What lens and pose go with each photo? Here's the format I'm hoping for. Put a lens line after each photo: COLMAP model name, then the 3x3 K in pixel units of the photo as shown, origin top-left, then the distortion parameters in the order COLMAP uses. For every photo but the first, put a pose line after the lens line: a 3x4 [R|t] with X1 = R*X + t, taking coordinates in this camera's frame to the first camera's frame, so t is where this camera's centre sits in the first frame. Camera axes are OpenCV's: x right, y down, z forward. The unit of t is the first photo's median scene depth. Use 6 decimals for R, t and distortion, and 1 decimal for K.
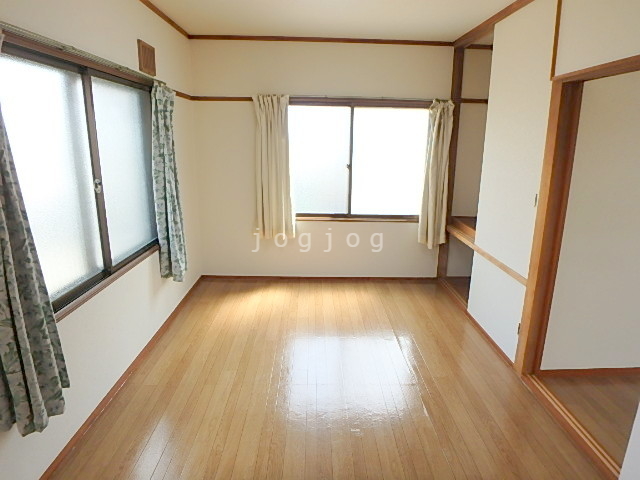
lens RADIAL K [[396.9, 0, 320.0], [0, 396.9, 240.0], [0, 0, 1]] dist [-0.057254, -0.001233]
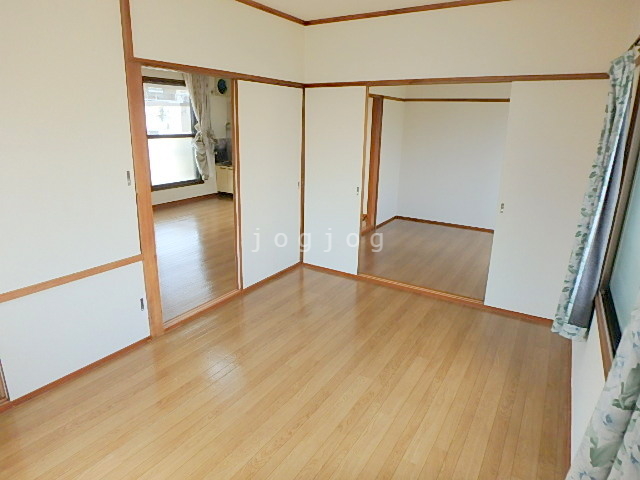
lens RADIAL K [[396.9, 0, 320.0], [0, 396.9, 240.0], [0, 0, 1]] dist [-0.057254, -0.001233]
pose [[-0.841408, -0.182320, 0.508717, -0.400613], [0.095199, 0.876638, 0.471638, -0.387594], [-0.531949, 0.445269, -0.720254, 1.518463]]
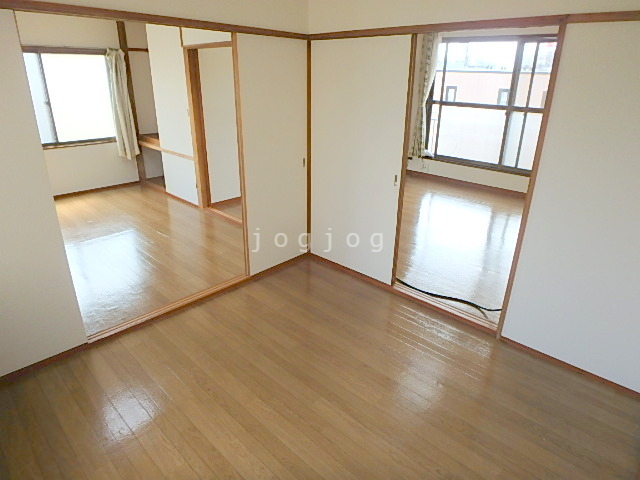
lens RADIAL K [[396.9, 0, 320.0], [0, 396.9, 240.0], [0, 0, 1]] dist [-0.057254, -0.001233]
pose [[0.712619, -0.255994, 0.653178, -0.224540], [0.174933, 0.966478, 0.187930, 0.161683], [-0.679392, -0.019660, 0.733512, -0.488966]]
